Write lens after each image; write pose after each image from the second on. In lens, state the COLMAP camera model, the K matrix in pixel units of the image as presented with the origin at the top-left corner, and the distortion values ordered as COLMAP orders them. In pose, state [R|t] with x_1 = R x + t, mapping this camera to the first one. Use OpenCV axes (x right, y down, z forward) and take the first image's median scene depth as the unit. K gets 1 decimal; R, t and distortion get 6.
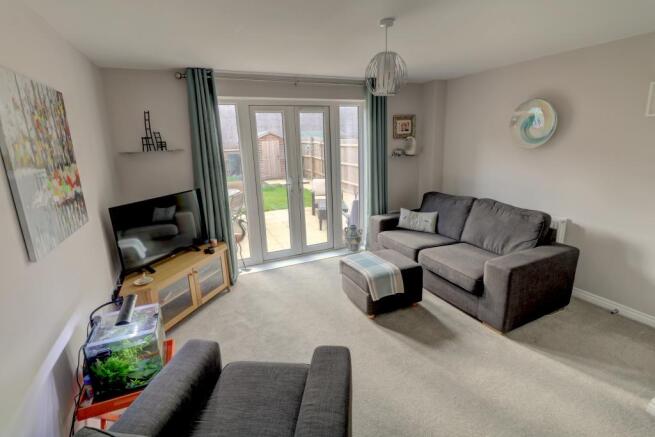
lens RADIAL K [[304.3, 0, 326.8], [0, 304.3, 214.0], [0, 0, 1]] dist [-0.001115, -0.012015]
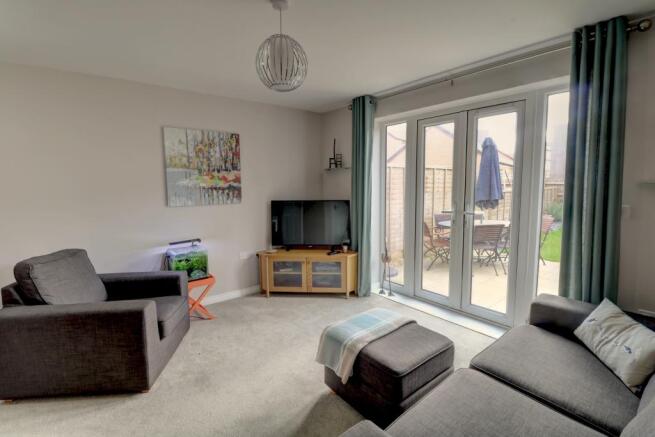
lens RADIAL K [[304.3, 0, 326.8], [0, 304.3, 214.0], [0, 0, 1]] dist [-0.001115, -0.012015]
pose [[0.250551, 0.127917, -0.959615, 0.708198], [-0.224302, 0.971930, 0.070995, -0.100947], [0.941761, 0.197455, 0.272210, 0.652347]]
